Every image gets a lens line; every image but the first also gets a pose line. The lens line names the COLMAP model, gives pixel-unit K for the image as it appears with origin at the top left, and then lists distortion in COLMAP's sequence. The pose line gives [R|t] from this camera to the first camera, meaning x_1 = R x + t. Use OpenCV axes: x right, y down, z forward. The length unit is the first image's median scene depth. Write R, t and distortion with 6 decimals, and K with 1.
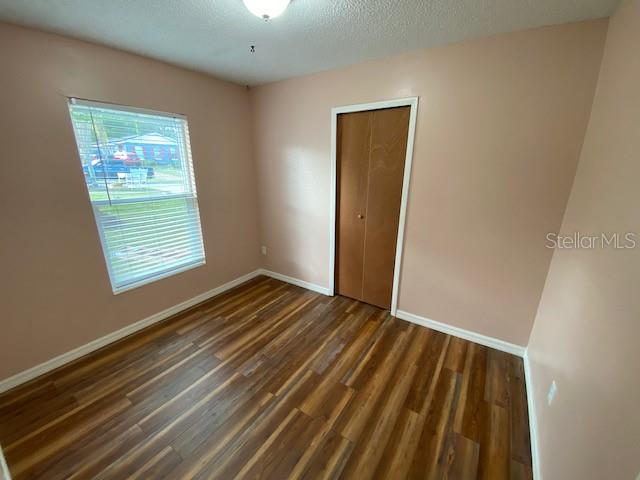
lens RADIAL K [[260.6, 0, 319.0], [0, 260.6, 241.2], [0, 0, 1]] dist [-0.002999, -0.002946]
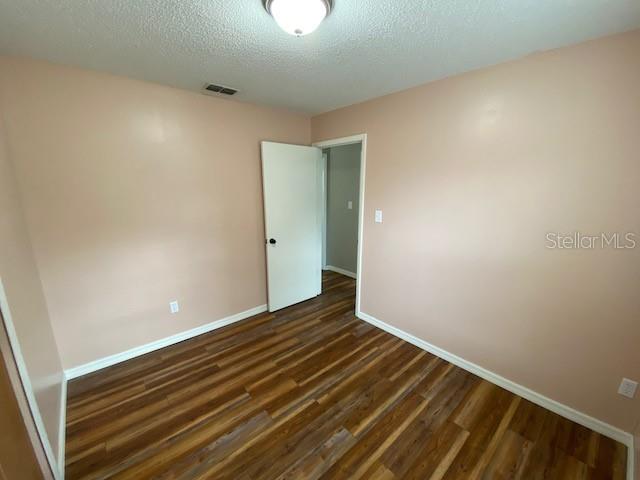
lens RADIAL K [[260.6, 0, 320.4], [0, 260.6, 243.2], [0, 0, 1]] dist [-0.002999, -0.002946]
pose [[-0.967360, -0.059326, 0.246363, -0.396204], [0.069106, 0.873597, 0.481718, -0.463553], [-0.243800, 0.483020, -0.840984, 1.508843]]
